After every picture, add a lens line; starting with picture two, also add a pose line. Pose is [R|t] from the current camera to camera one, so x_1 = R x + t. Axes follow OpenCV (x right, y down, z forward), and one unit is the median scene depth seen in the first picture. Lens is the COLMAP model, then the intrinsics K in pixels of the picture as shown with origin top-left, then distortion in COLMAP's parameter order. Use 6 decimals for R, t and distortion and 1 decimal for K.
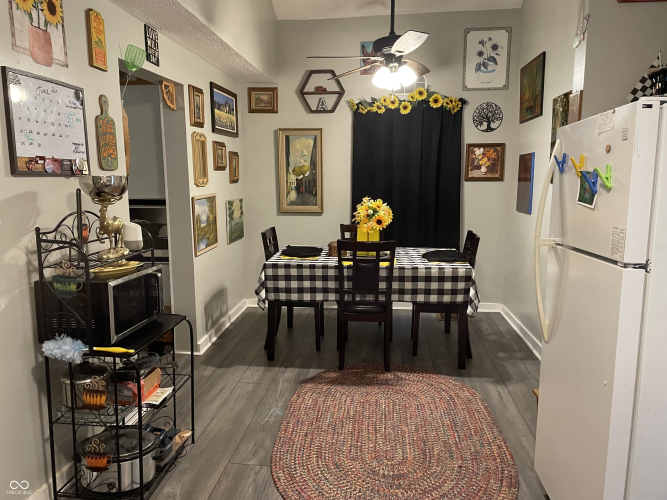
lens RADIAL K [[506.3, 0, 331.3], [0, 506.3, 251.3], [0, 0, 1]] dist [0.080556, -0.100148]
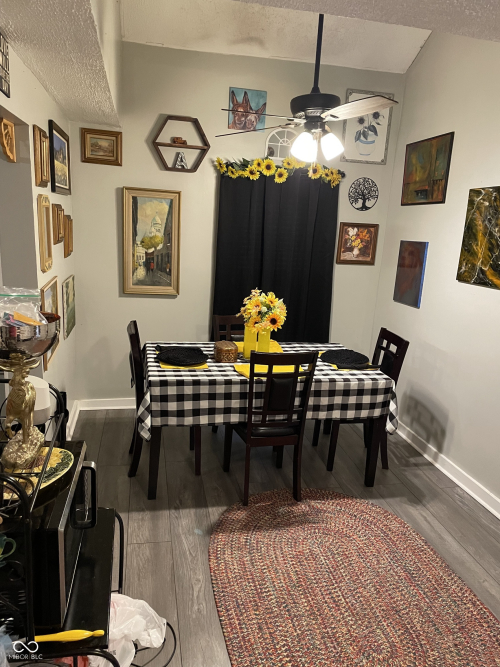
lens RADIAL K [[506.3, 0, 255.7], [0, 506.3, 345.0], [0, 0, 1]] dist [0.080556, -0.100148]
pose [[0.949607, -0.016996, 0.312982, -0.223752], [-0.012656, 0.995635, 0.092467, -0.104044], [-0.313187, -0.091769, 0.945247, 0.240597]]
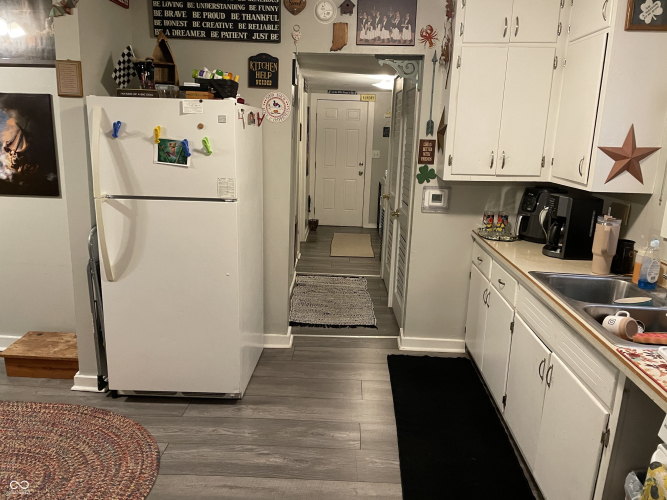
lens RADIAL K [[506.3, 0, 338.4], [0, 506.3, 246.8], [0, 0, 1]] dist [0.080556, -0.100148]
pose [[-0.075269, -0.233329, 0.969480, -0.466013], [0.102865, 0.965235, 0.240294, -0.080748], [-0.991843, 0.117812, -0.048651, 0.329146]]
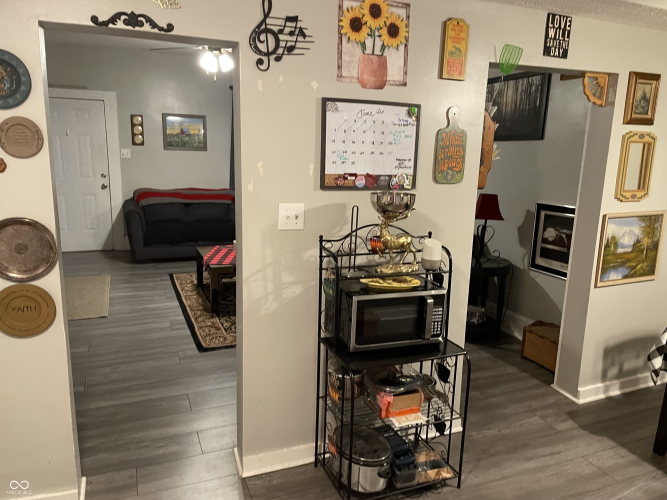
lens RADIAL K [[506.3, 0, 337.5], [0, 506.3, 261.5], [0, 0, 1]] dist [0.080556, -0.100148]
pose [[0.469646, 0.205225, -0.858670, 0.250023], [-0.158051, 0.976439, 0.146927, -0.090114], [0.868592, 0.066710, 0.491017, 0.253852]]
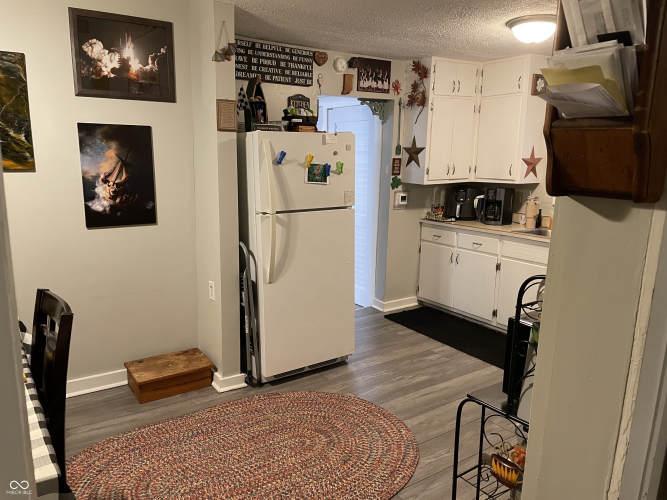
lens RADIAL K [[506.3, 0, 327.7], [0, 506.3, 260.2], [0, 0, 1]] dist [0.080556, -0.100148]
pose [[-0.646023, -0.164357, 0.745414, -0.450832], [0.092774, 0.952398, 0.290399, -0.173434], [-0.757659, 0.256759, -0.600023, 1.063416]]
